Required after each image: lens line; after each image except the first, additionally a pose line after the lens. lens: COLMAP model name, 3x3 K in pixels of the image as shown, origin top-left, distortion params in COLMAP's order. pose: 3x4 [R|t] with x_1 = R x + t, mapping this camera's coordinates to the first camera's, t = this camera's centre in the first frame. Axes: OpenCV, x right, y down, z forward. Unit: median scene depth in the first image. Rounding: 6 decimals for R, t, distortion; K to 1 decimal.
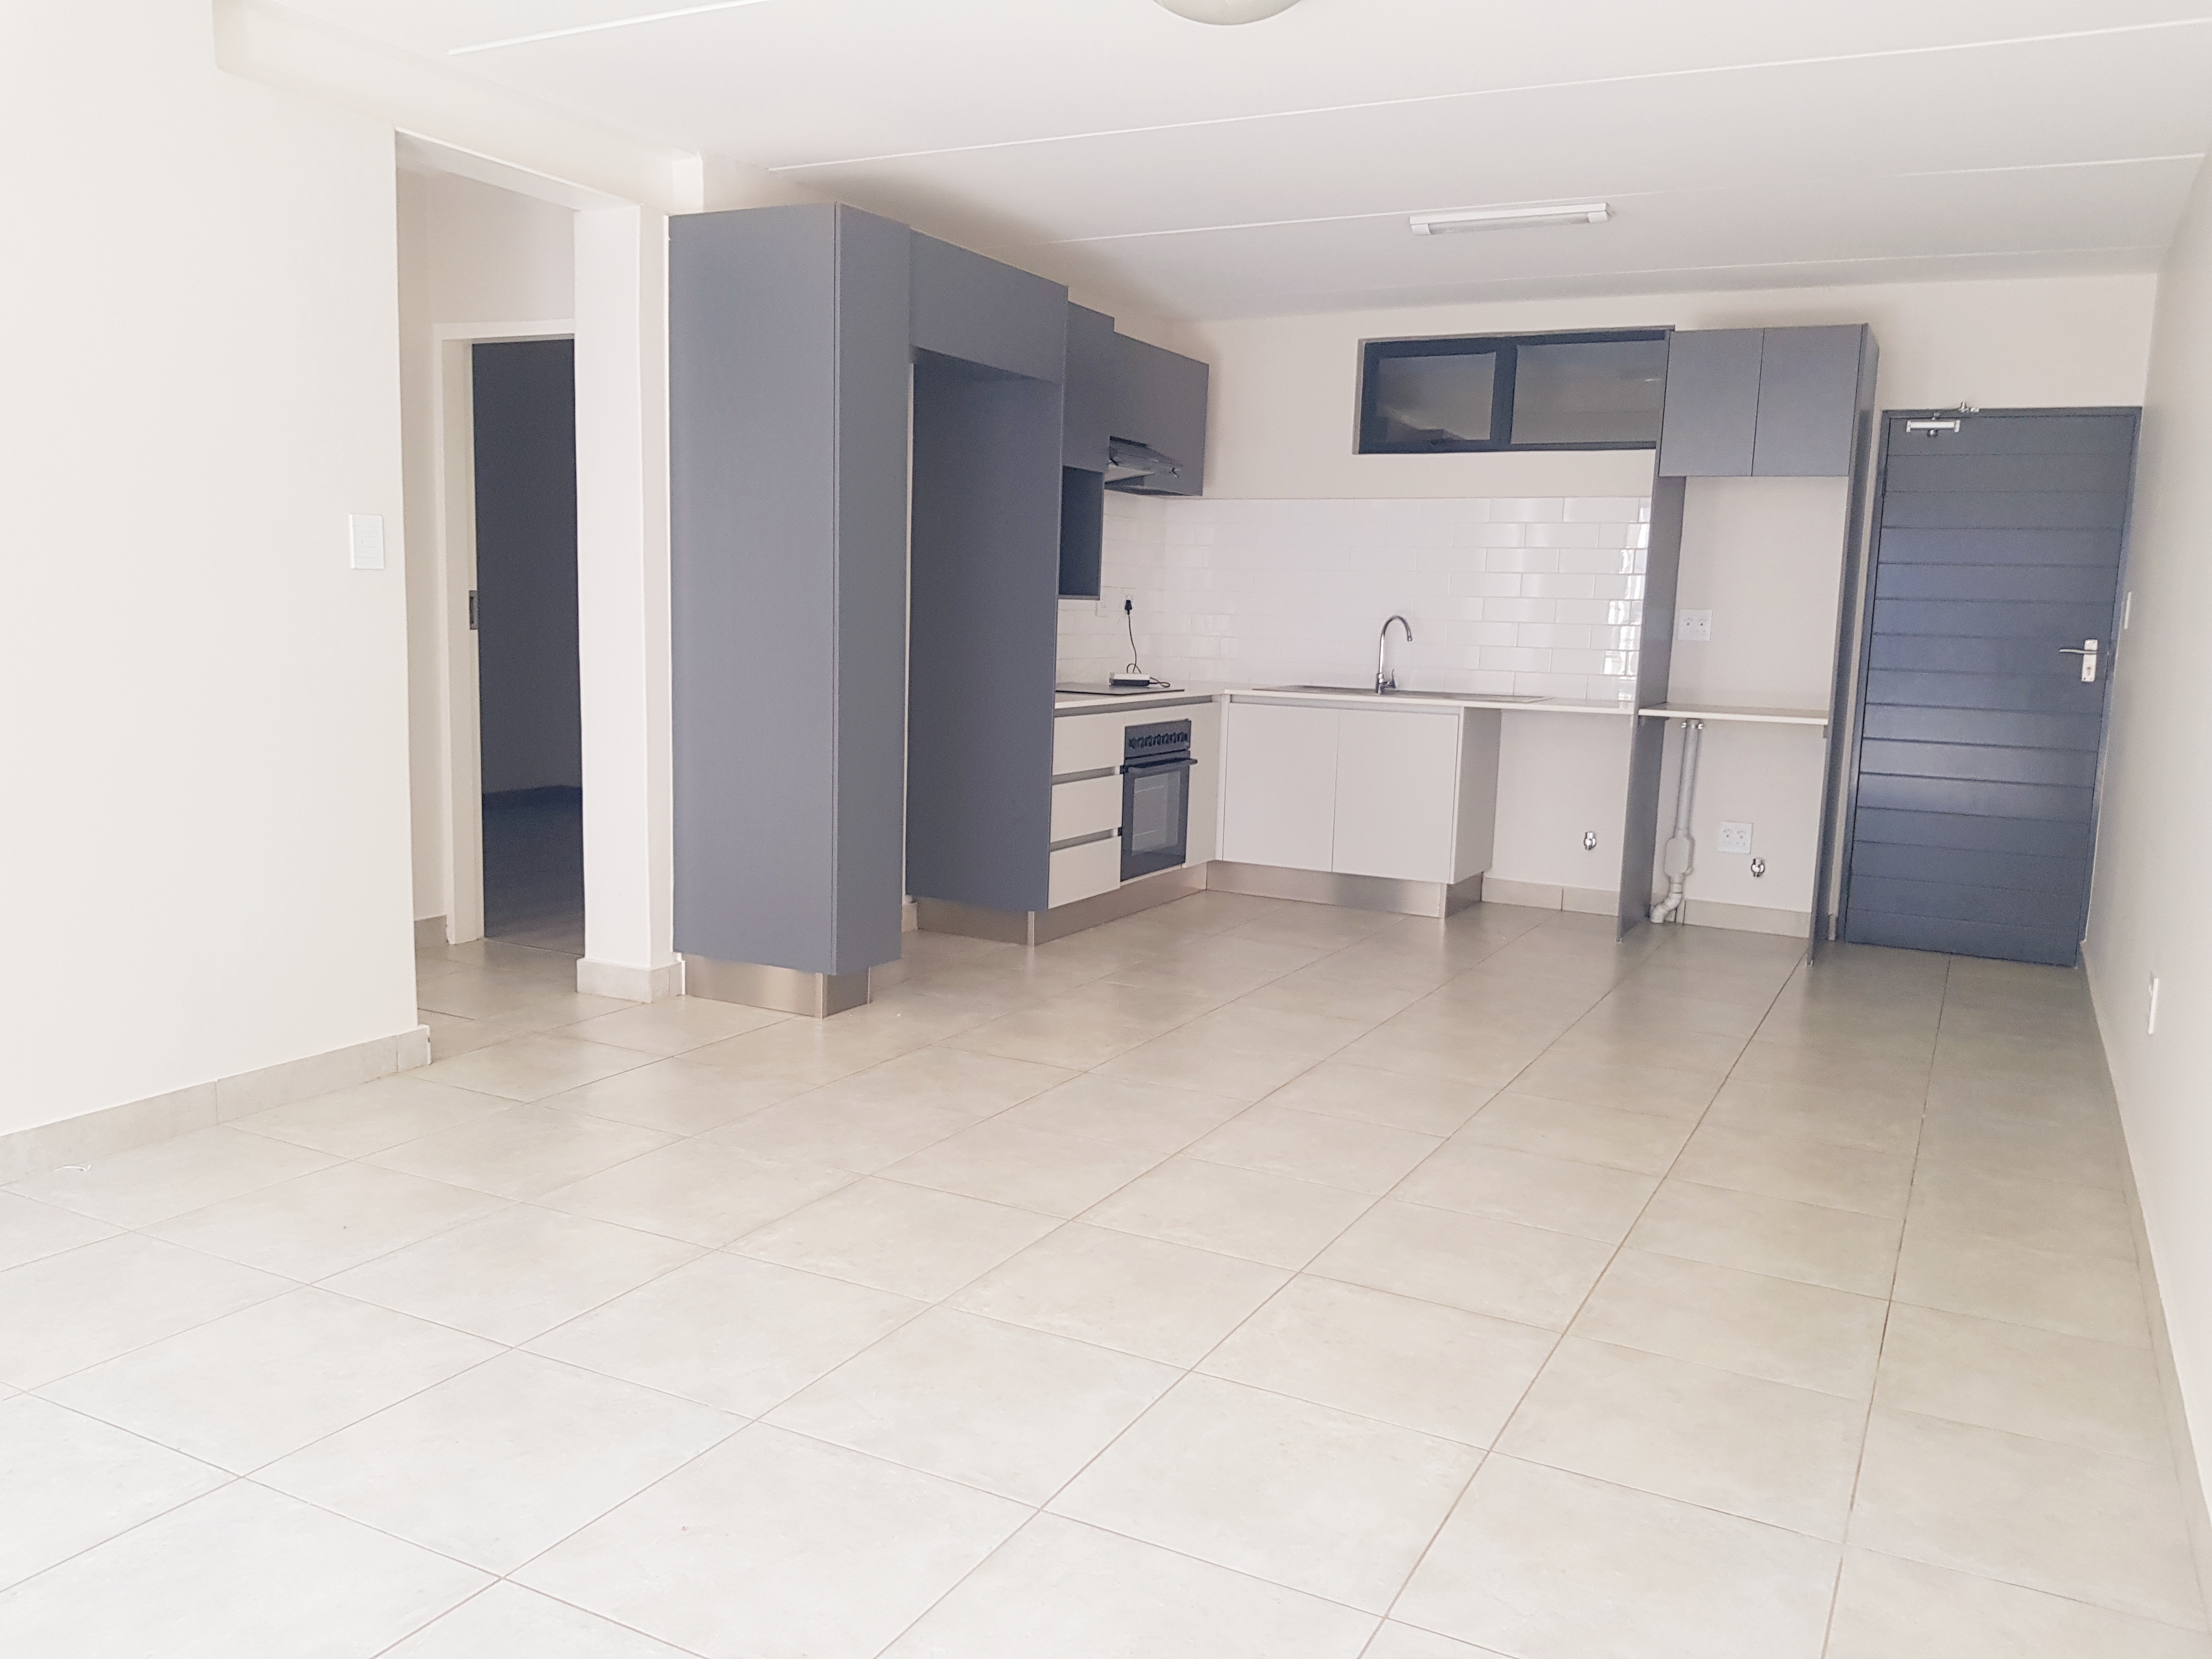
lens RADIAL K [[1723.4, 0, 1096.6], [0, 1723.4, 825.6], [0, 0, 1]] dist [0.101160, -0.176701]
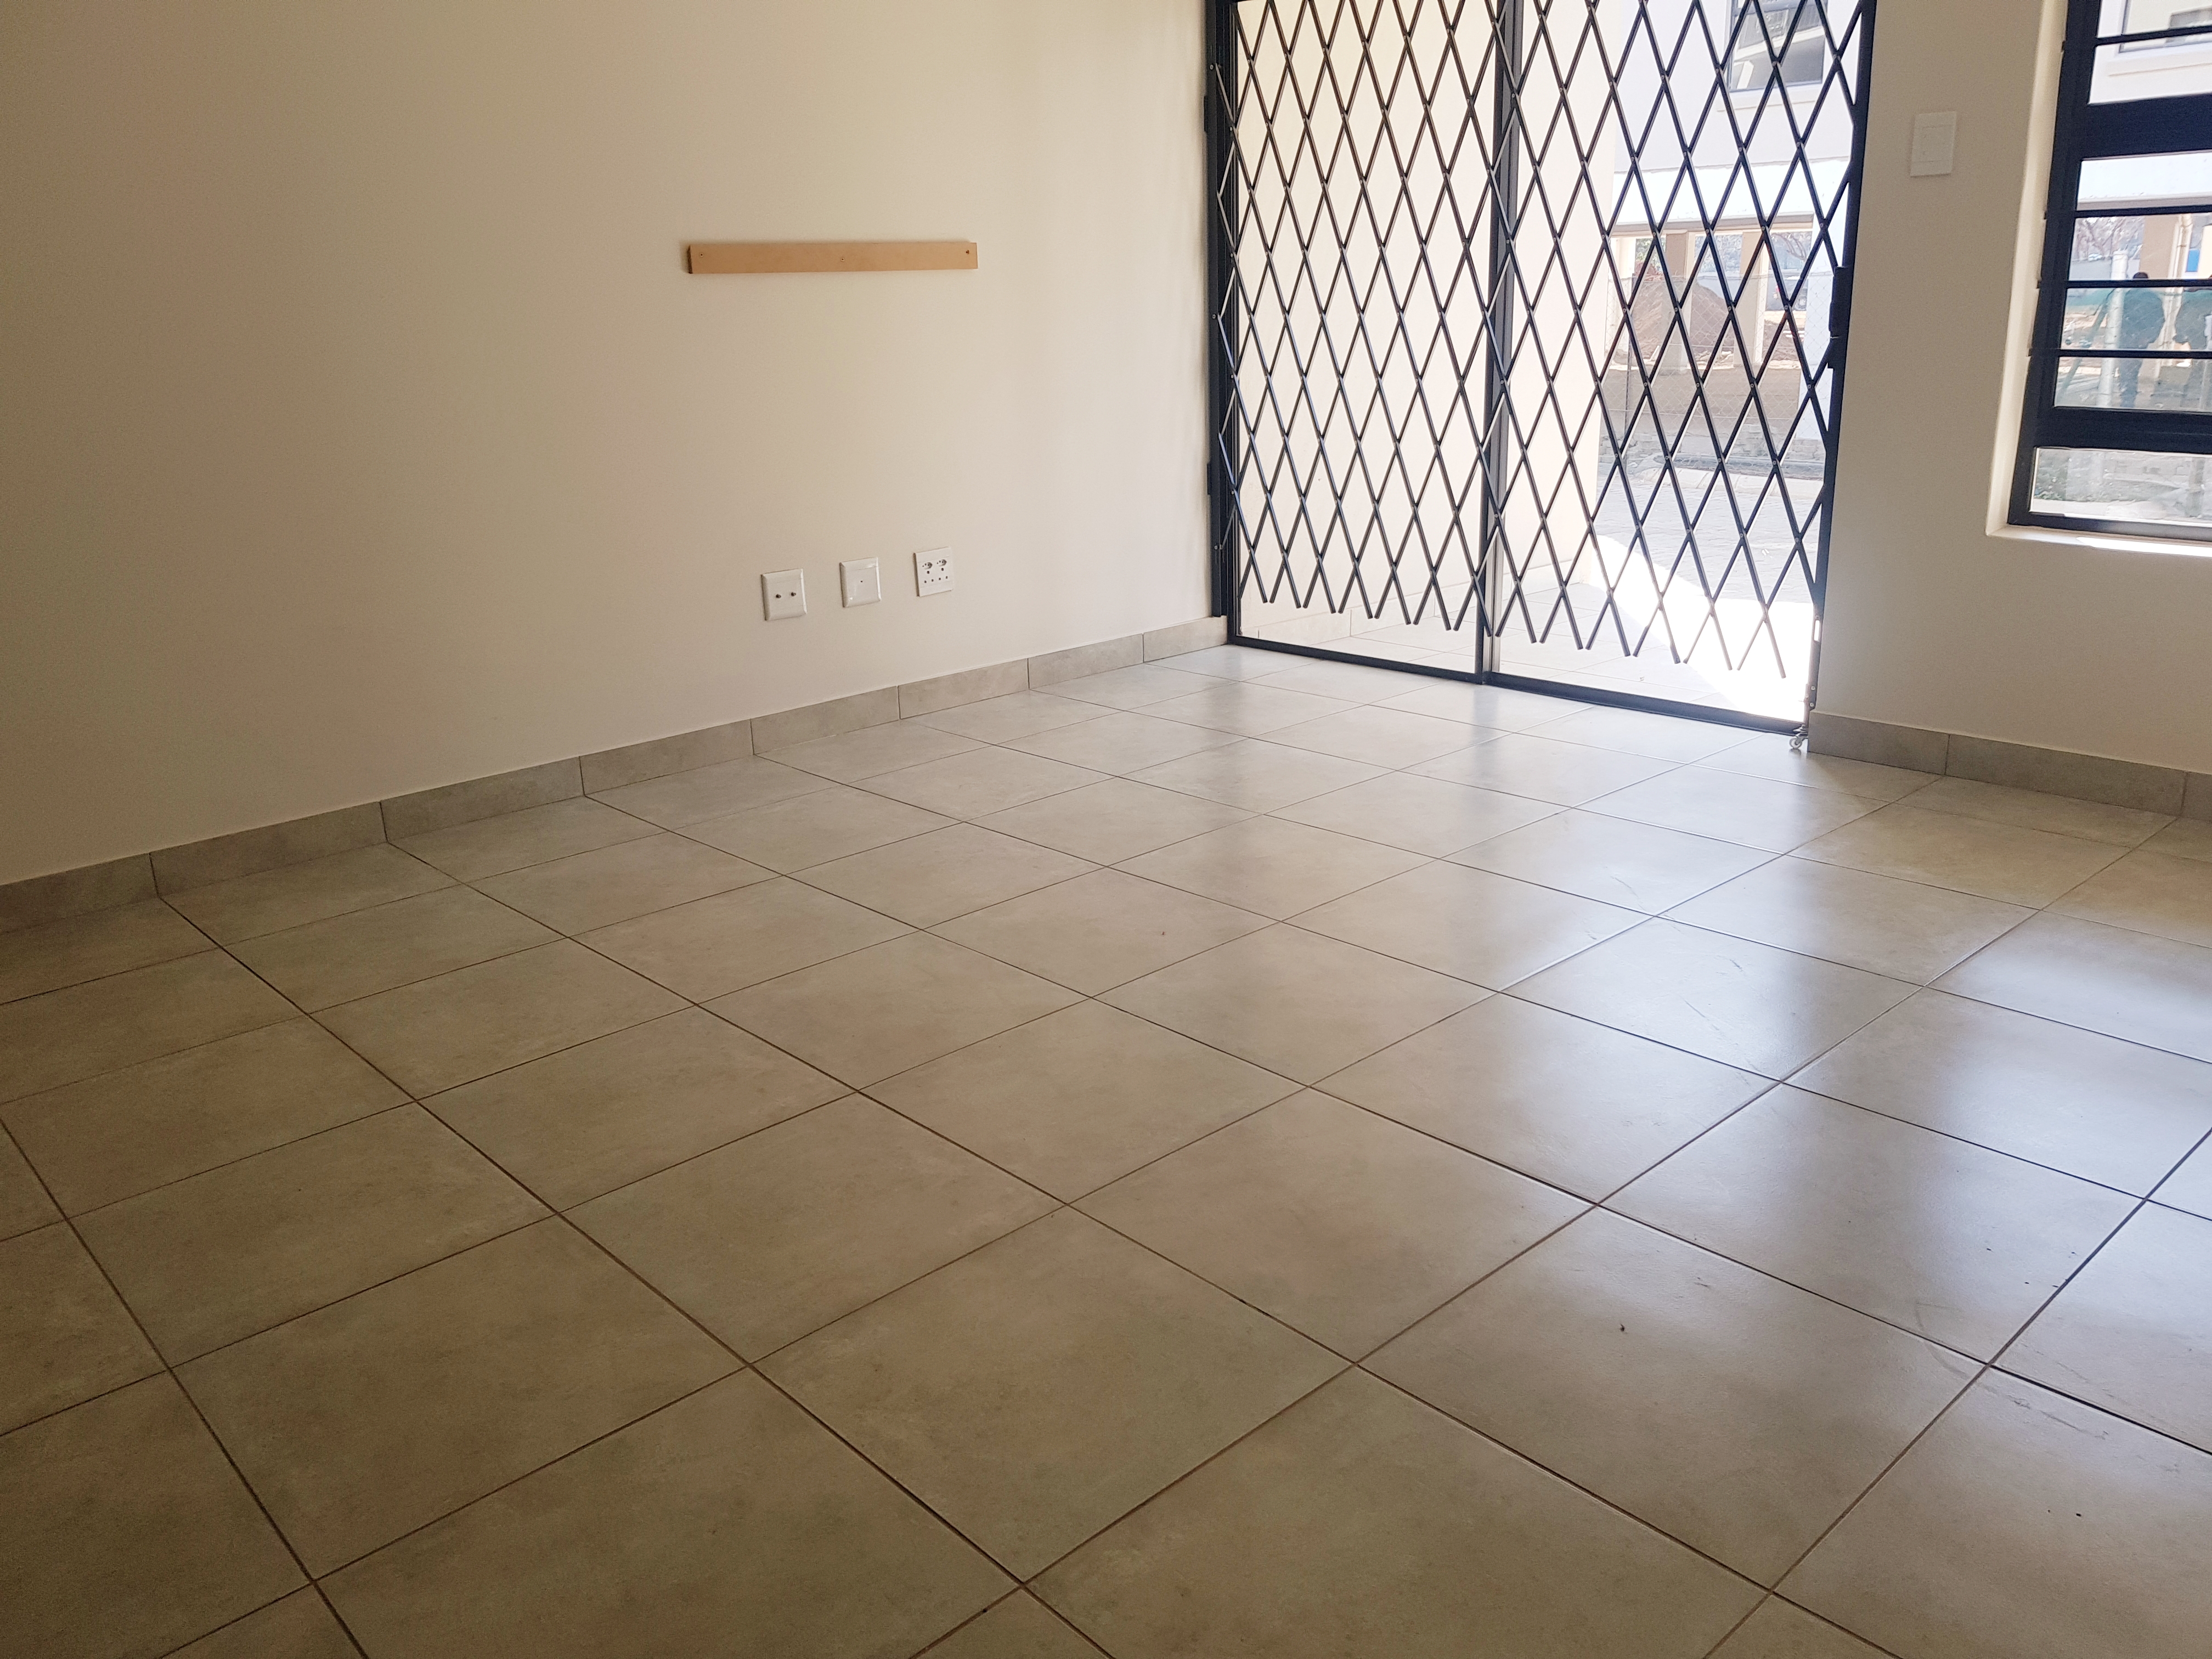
lens RADIAL K [[1723.4, 0, 1096.6], [0, 1723.4, 825.6], [0, 0, 1]] dist [0.101160, -0.176701]
pose [[-0.940867, -0.100685, 0.323470, -0.213264], [0.049386, 0.903852, 0.424985, -0.096787], [-0.335158, 0.415829, -0.845432, 0.732634]]
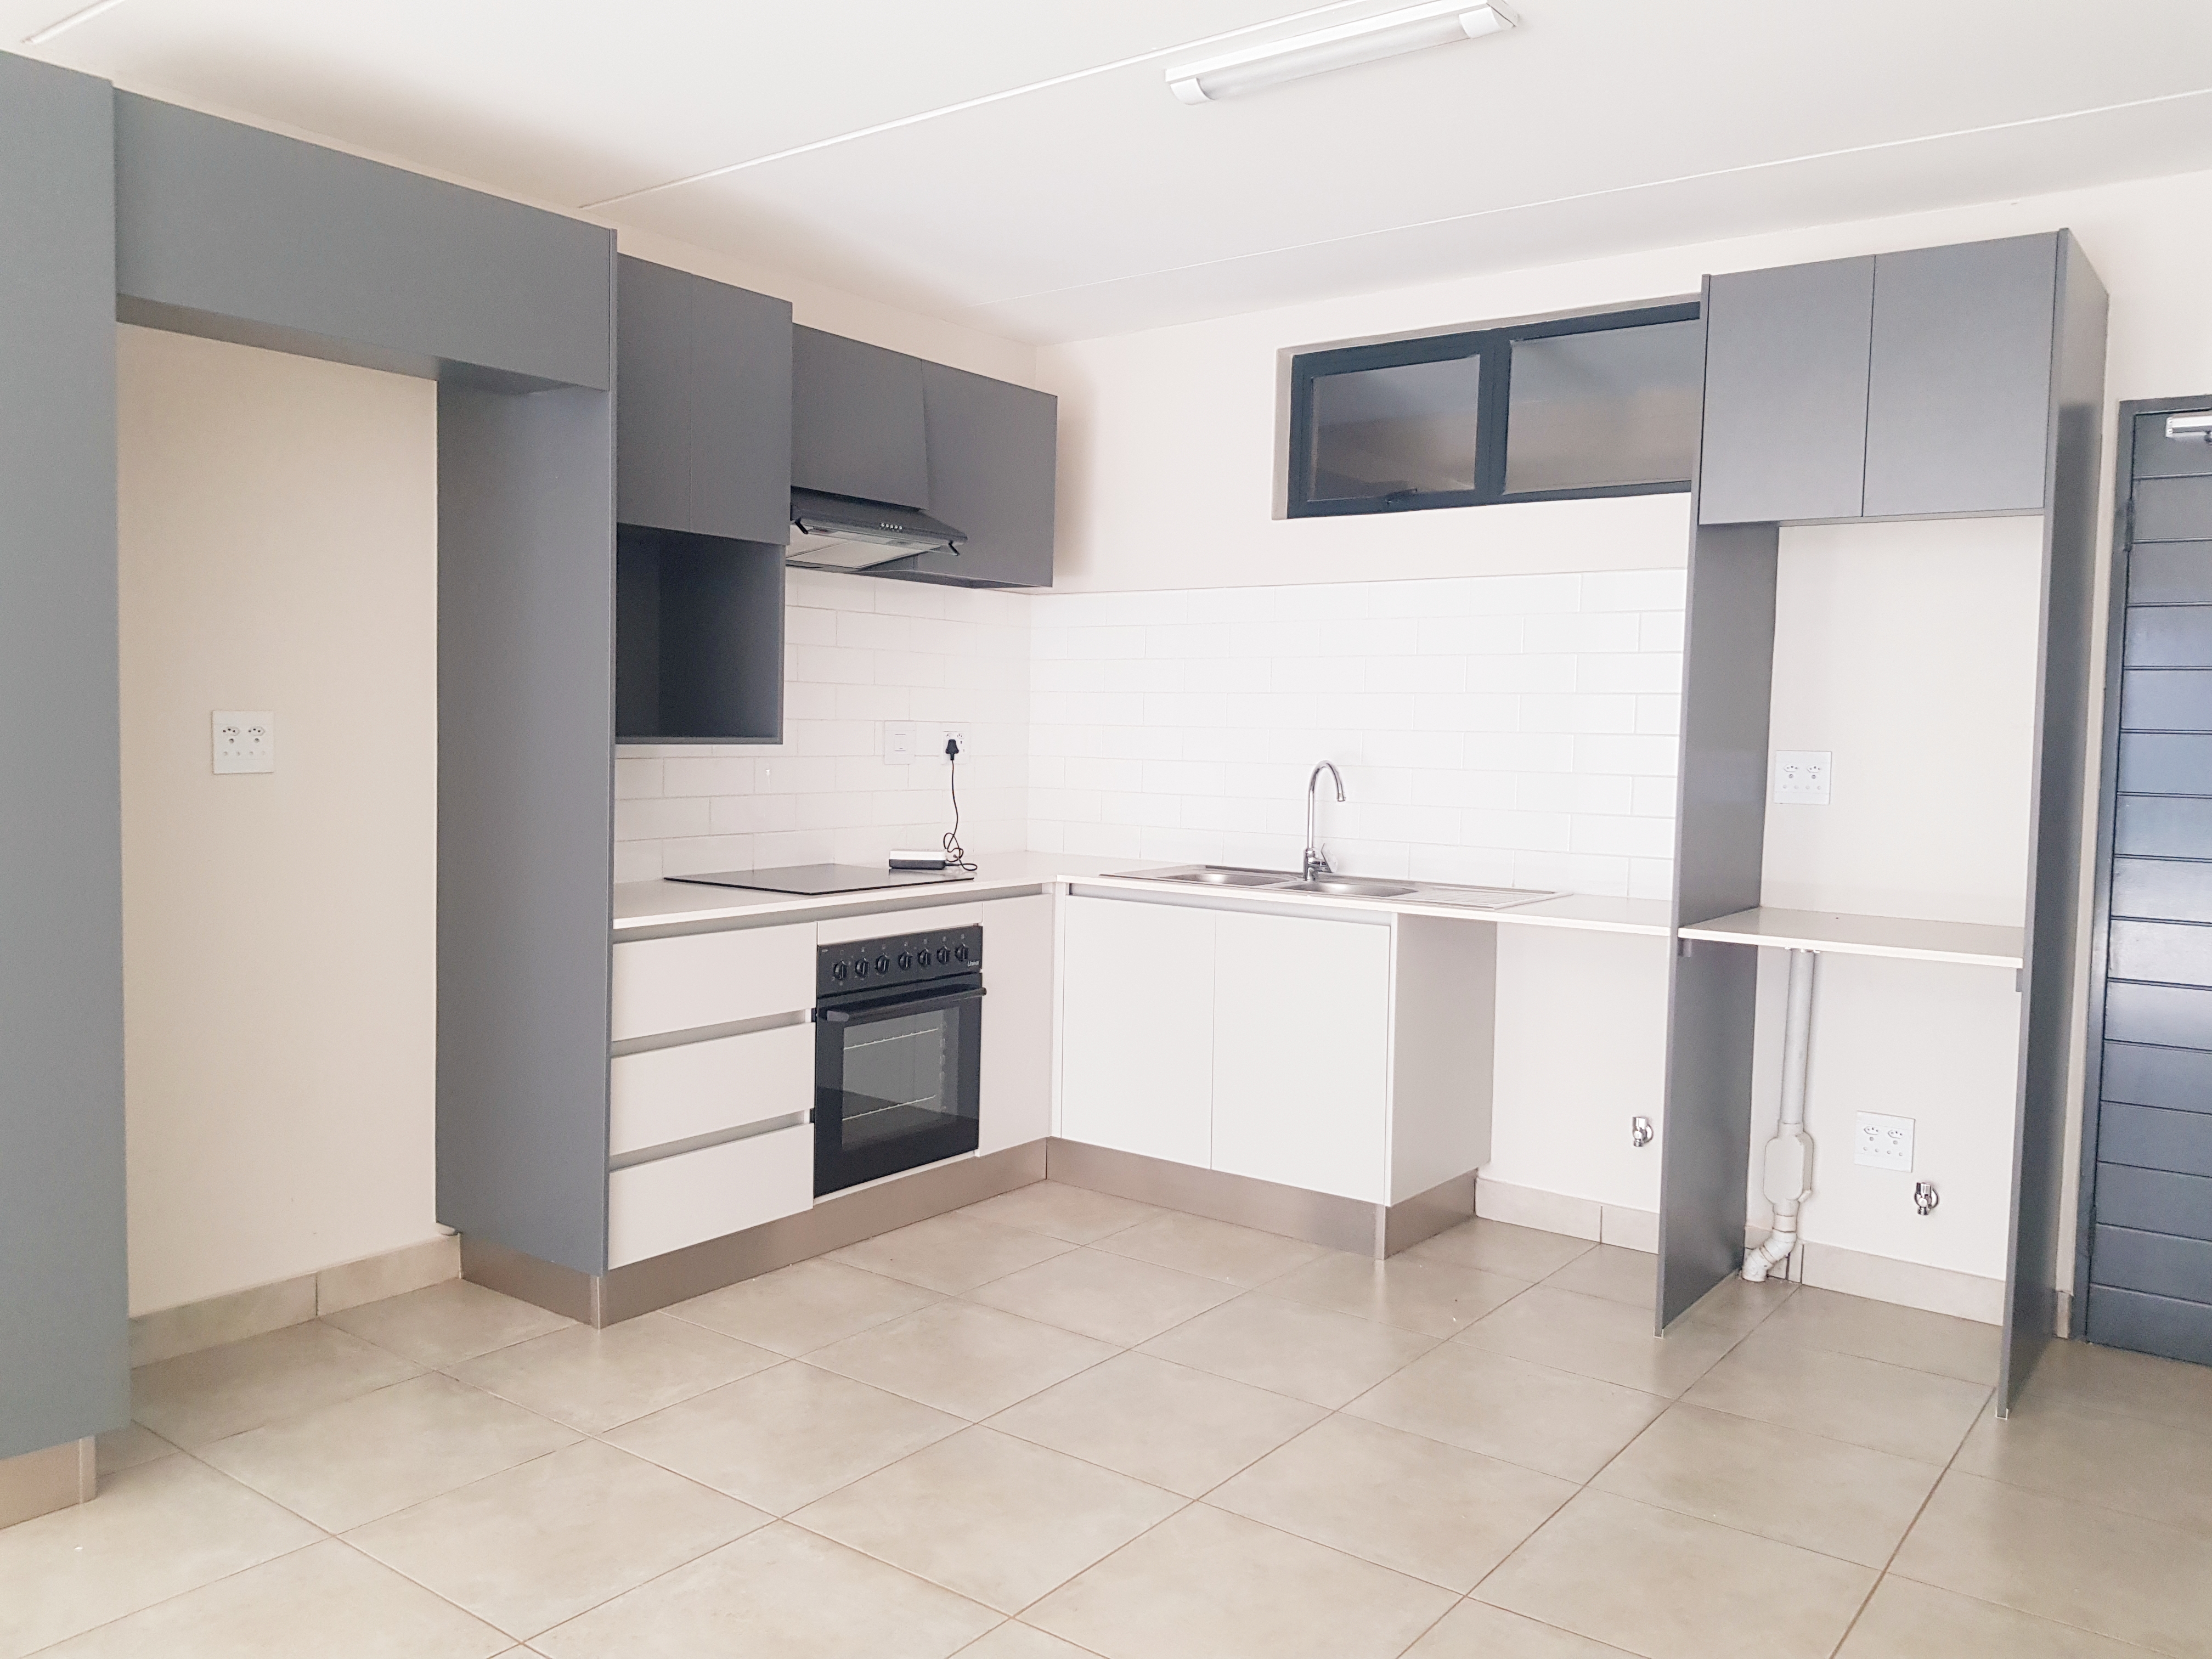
lens RADIAL K [[1725.2, 0, 1068.2], [0, 1725.2, 819.0], [0, 0, 1]] dist [0.064697, -0.105802]
pose [[0.985006, -0.002283, -0.172507, 0.202234], [-0.010849, 0.997114, -0.075145, -0.054556], [0.172181, 0.075890, 0.982138, 0.381866]]
